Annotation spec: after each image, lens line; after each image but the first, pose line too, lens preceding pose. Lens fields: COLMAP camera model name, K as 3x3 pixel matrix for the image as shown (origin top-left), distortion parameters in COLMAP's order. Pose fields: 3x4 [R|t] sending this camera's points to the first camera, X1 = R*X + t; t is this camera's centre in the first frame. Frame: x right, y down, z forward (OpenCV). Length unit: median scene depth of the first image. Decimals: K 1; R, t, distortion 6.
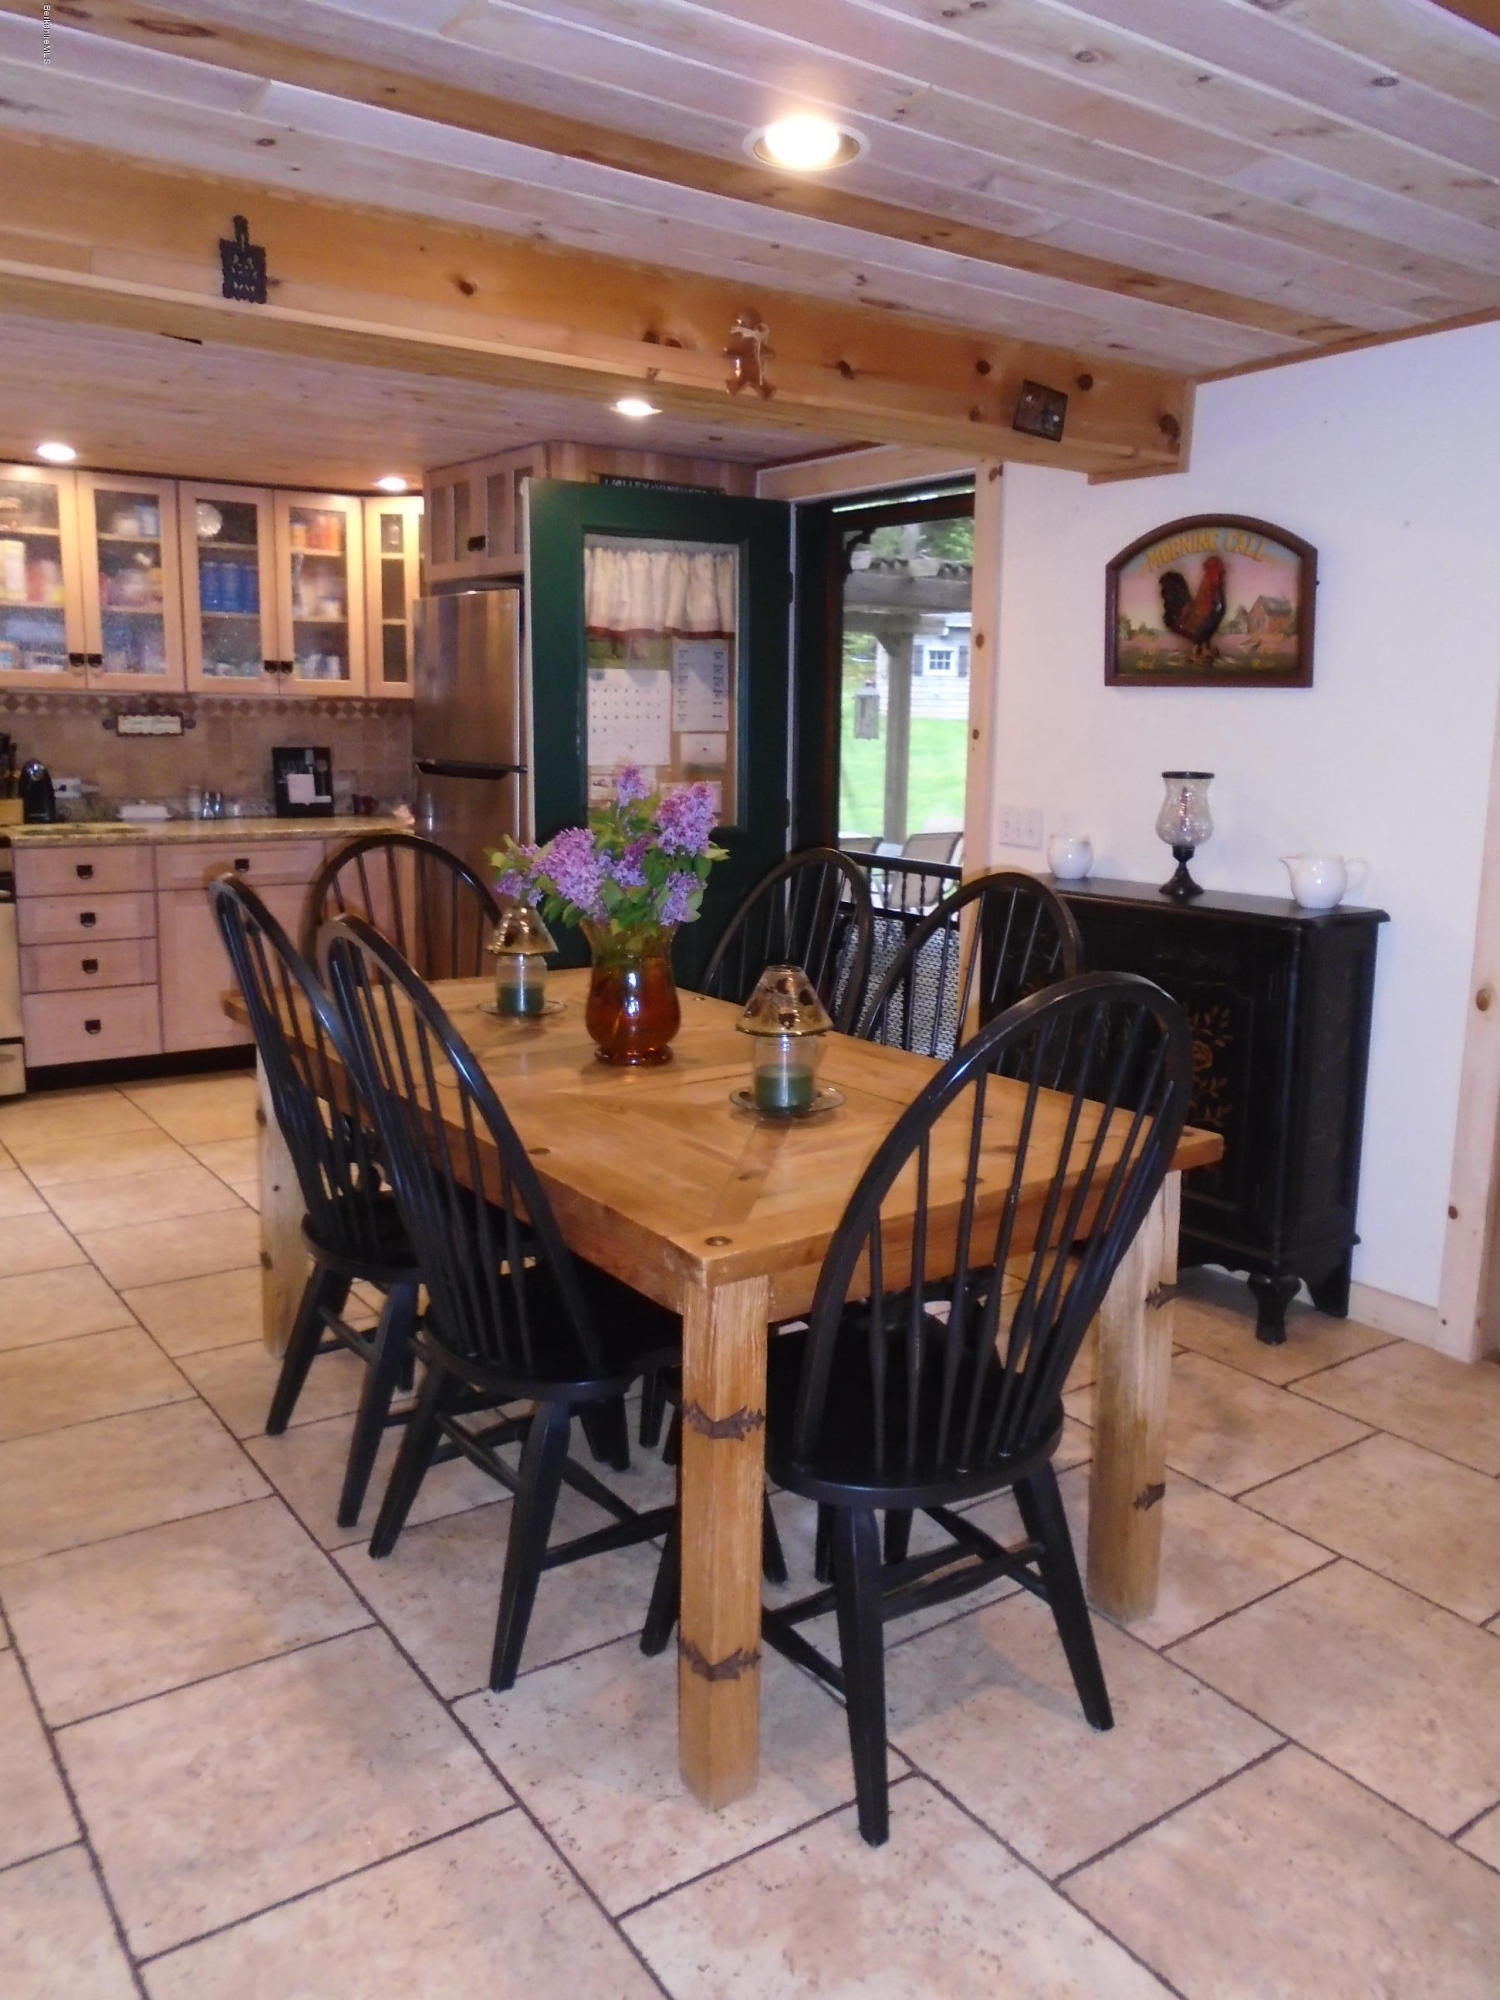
lens RADIAL K [[1532.4, 0, 729.4], [0, 1532.4, 951.3], [0, 0, 1]] dist [-0.019220, 0.014318]
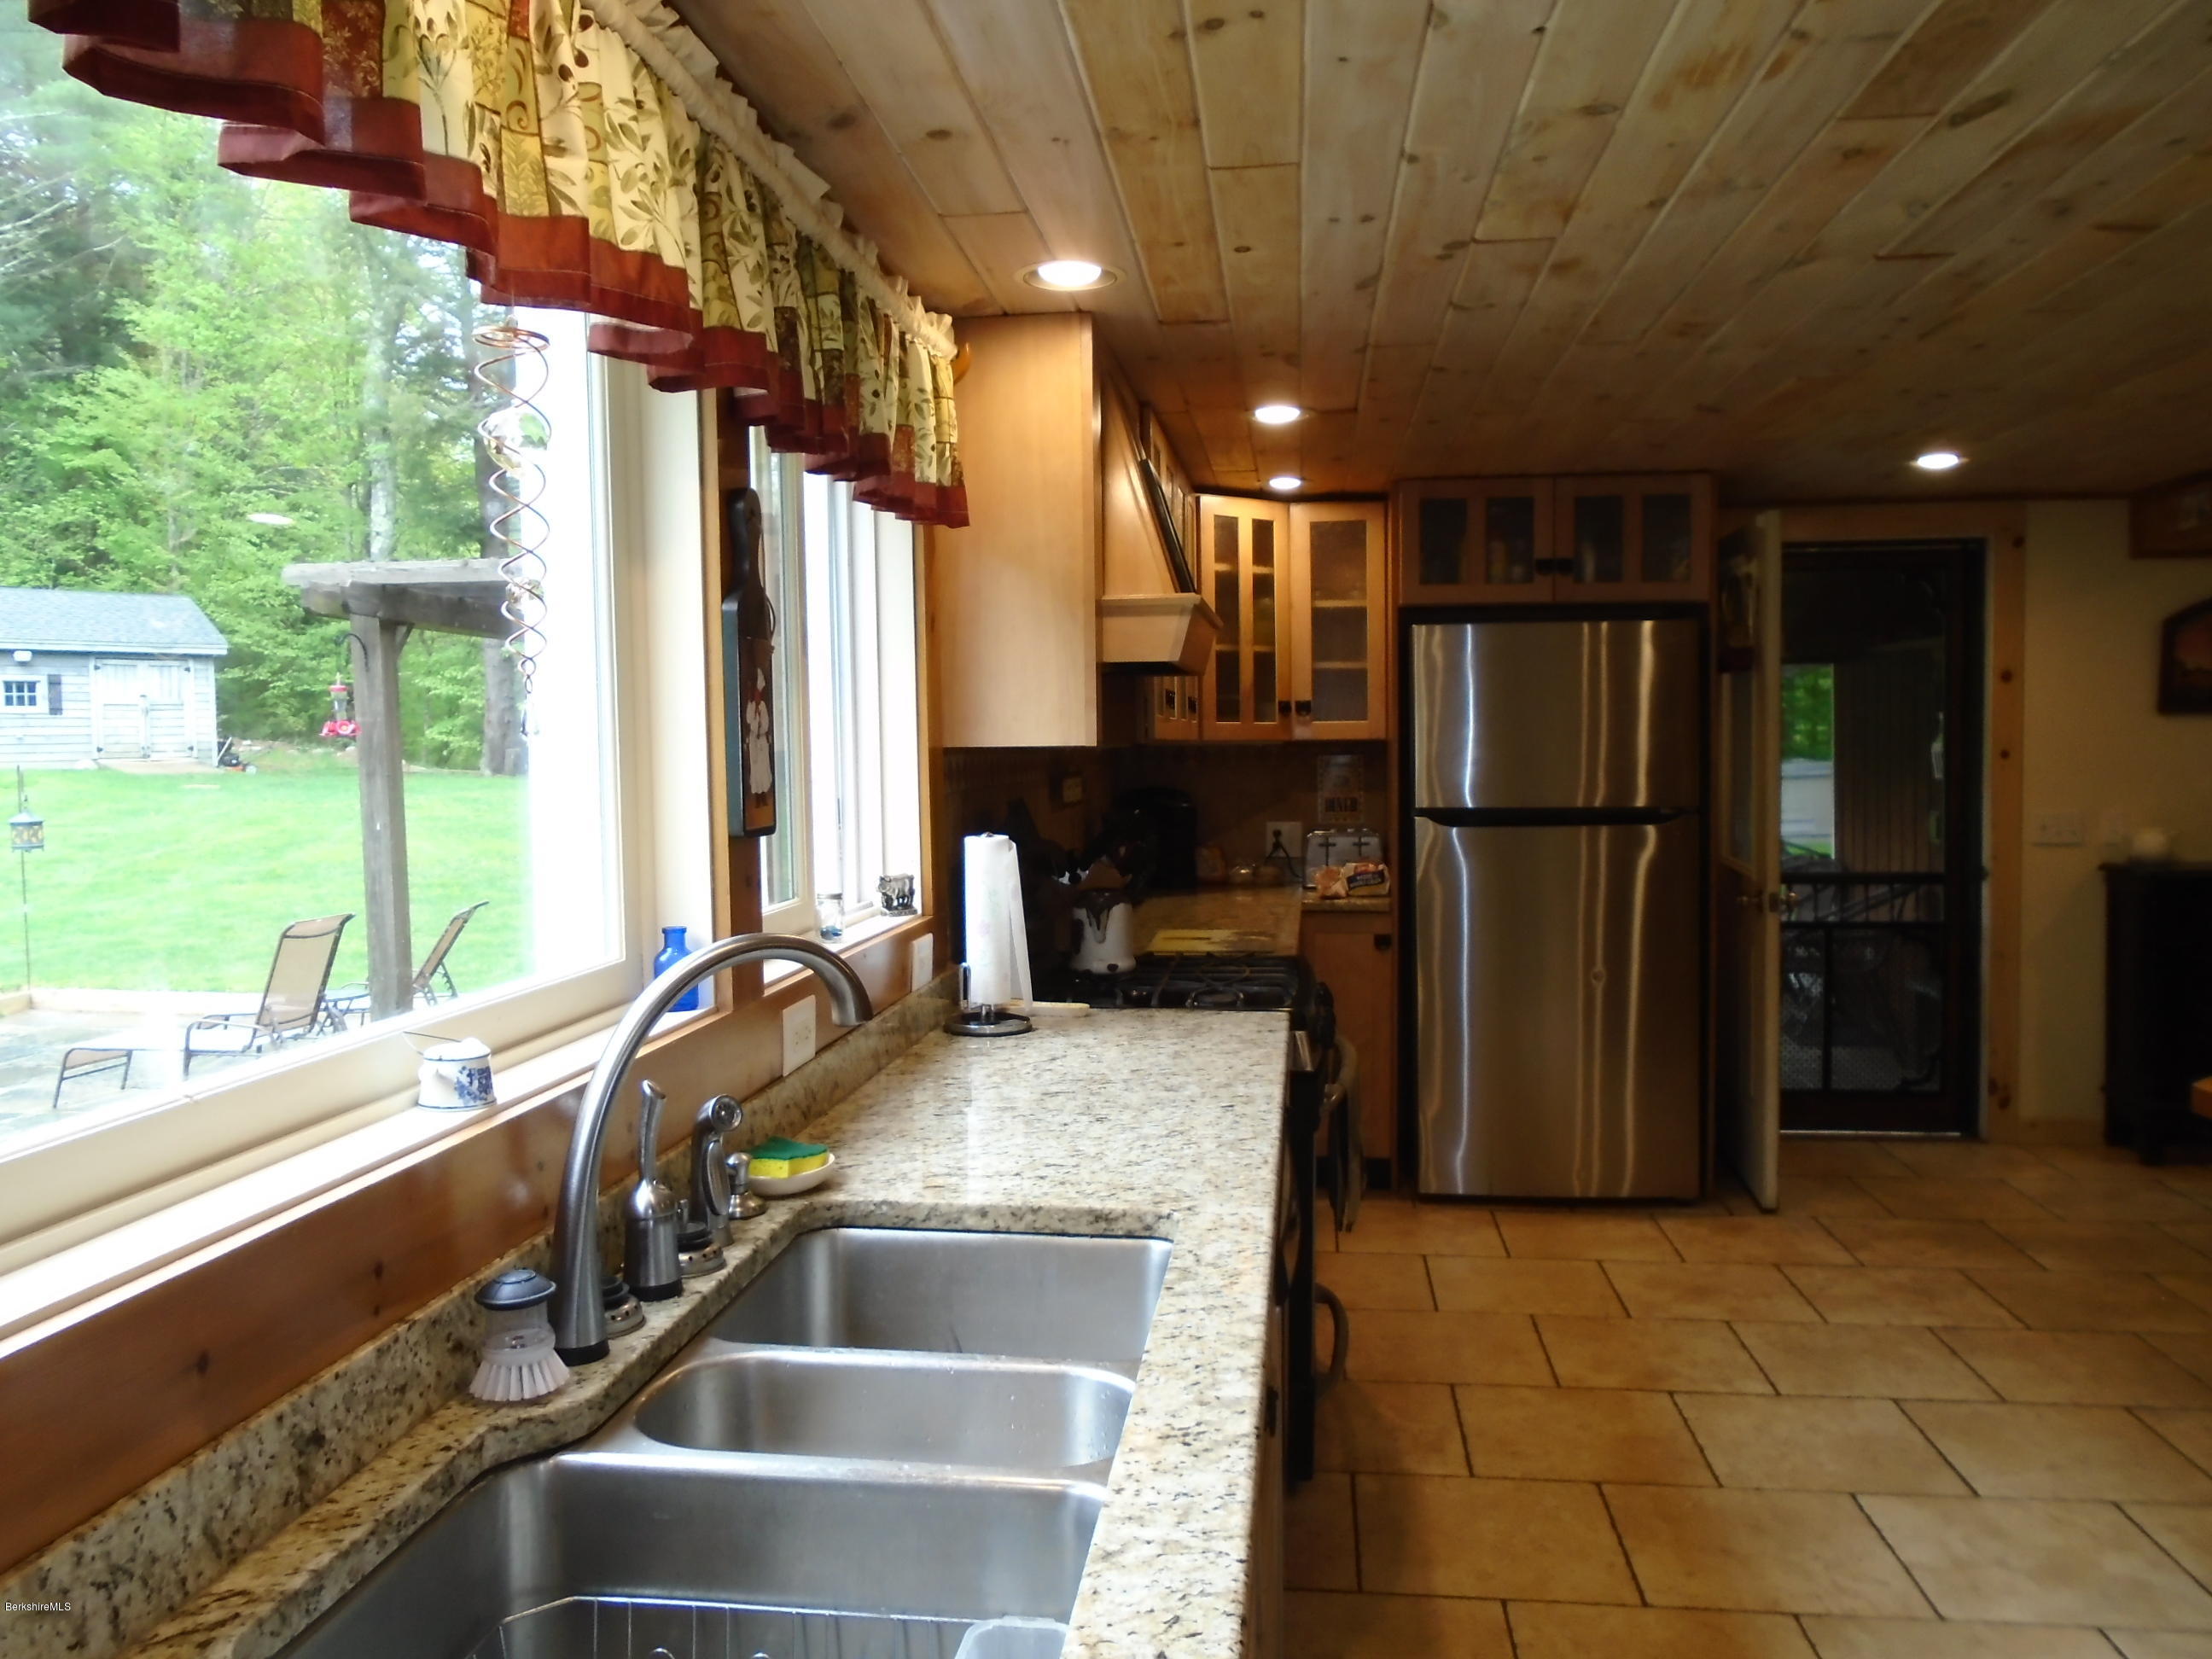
lens RADIAL K [[1694.8, 0, 1092.0], [0, 1694.8, 814.2], [0, 0, 1]] dist [-0.019220, 0.014318]
pose [[0.655786, -0.057043, 0.752789, -1.541030], [0.141884, 0.988686, -0.048683, -0.161626], [-0.741494, 0.138734, 0.656459, 0.810172]]
